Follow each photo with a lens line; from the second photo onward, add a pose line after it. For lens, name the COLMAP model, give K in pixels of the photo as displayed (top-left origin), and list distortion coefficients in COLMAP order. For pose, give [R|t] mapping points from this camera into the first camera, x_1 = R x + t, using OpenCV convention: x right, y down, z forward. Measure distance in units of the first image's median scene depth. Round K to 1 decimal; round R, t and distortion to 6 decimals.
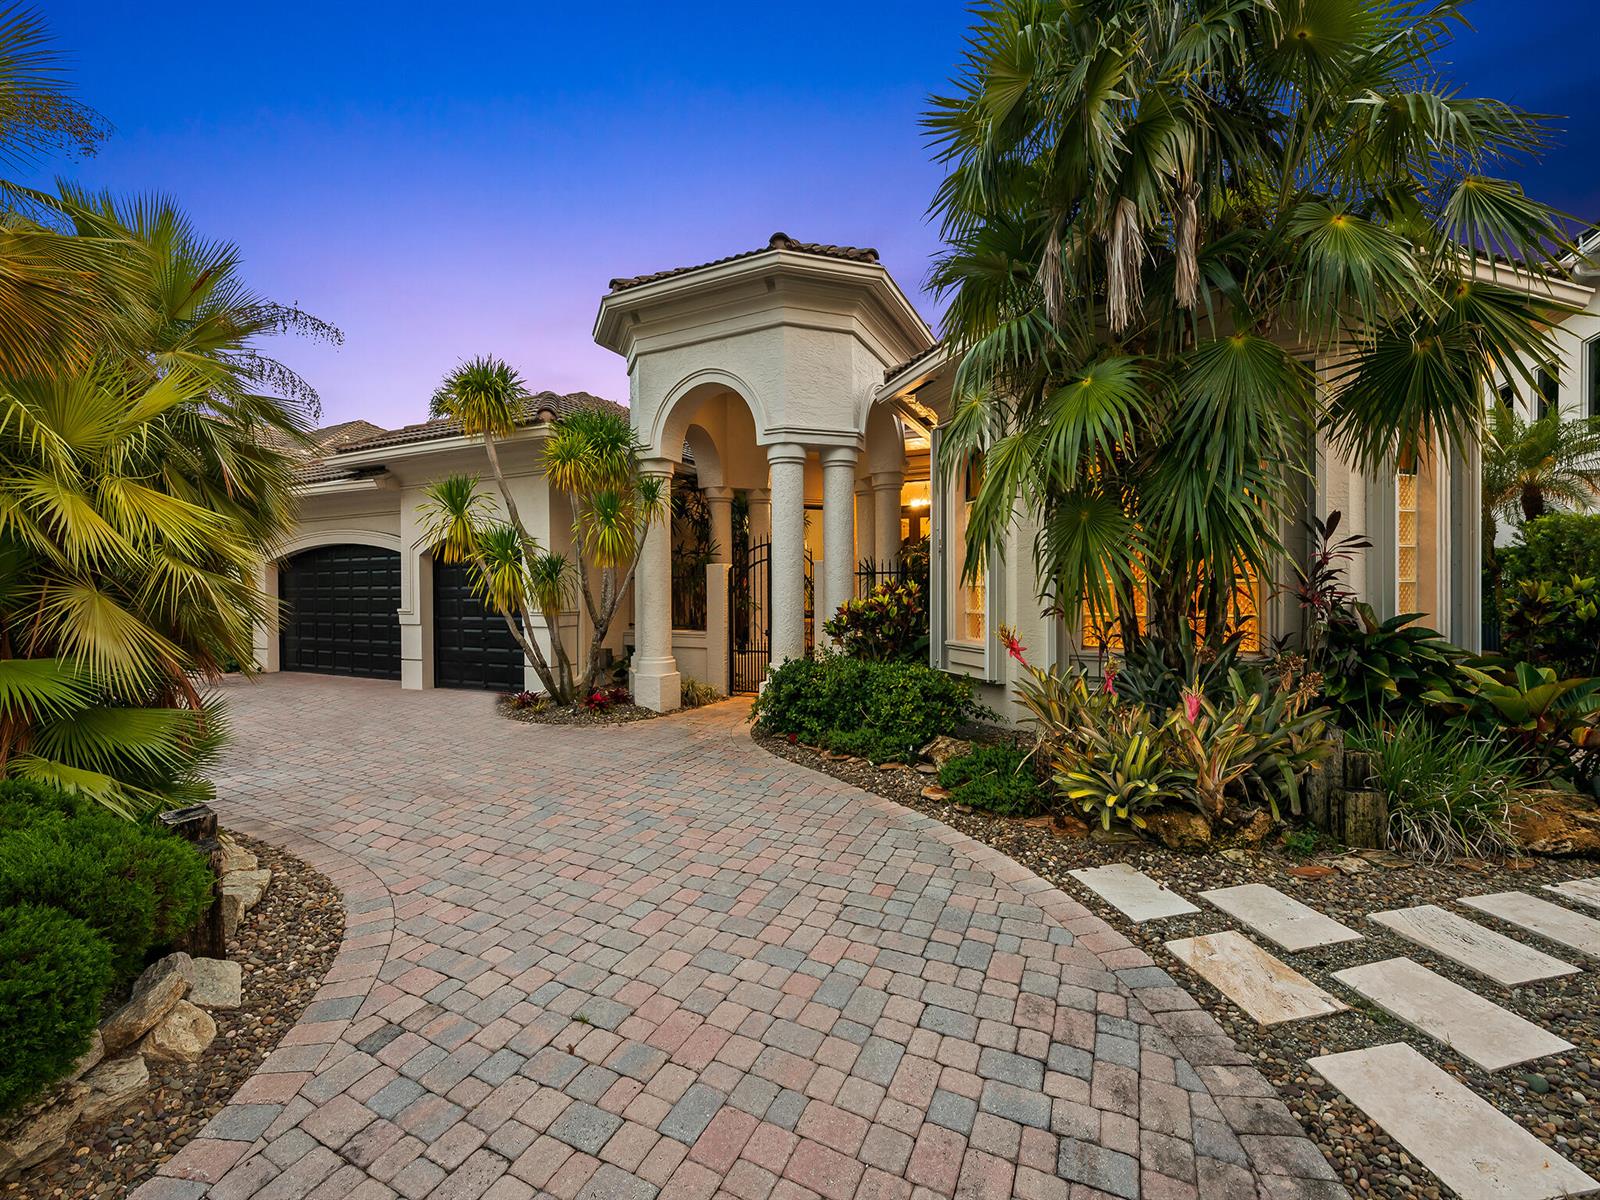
lens RADIAL K [[628.5, 0, 800.0], [0, 628.5, 600.0], [0, 0, 1]] dist [-0.001055, -0.000150]
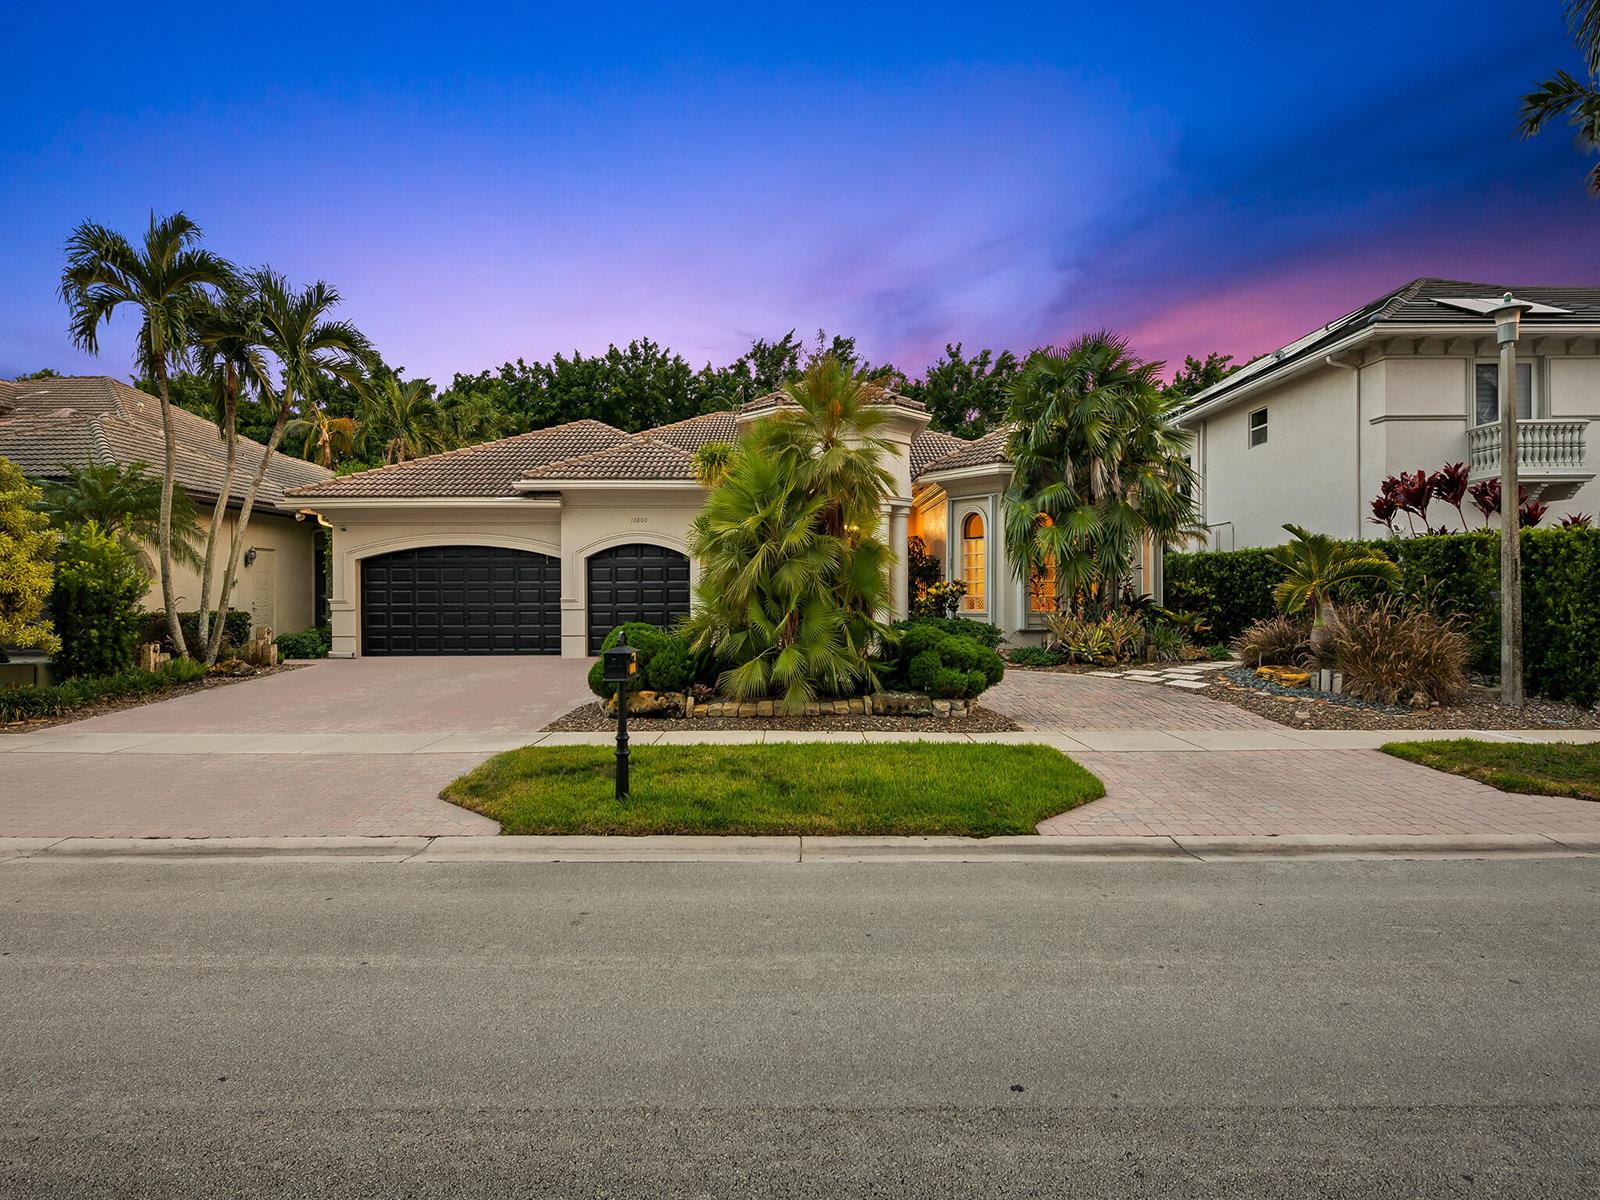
lens RADIAL K [[699.8, 0, 794.1], [0, 699.8, 598.1], [0, 0, 1]] dist [-0.001318, -0.000546]
pose [[0.914318, 0.002430, 0.404989, -1.211337], [0.006000, 0.999791, -0.019545, 0.066560], [-0.404952, 0.020301, 0.914113, -0.837857]]
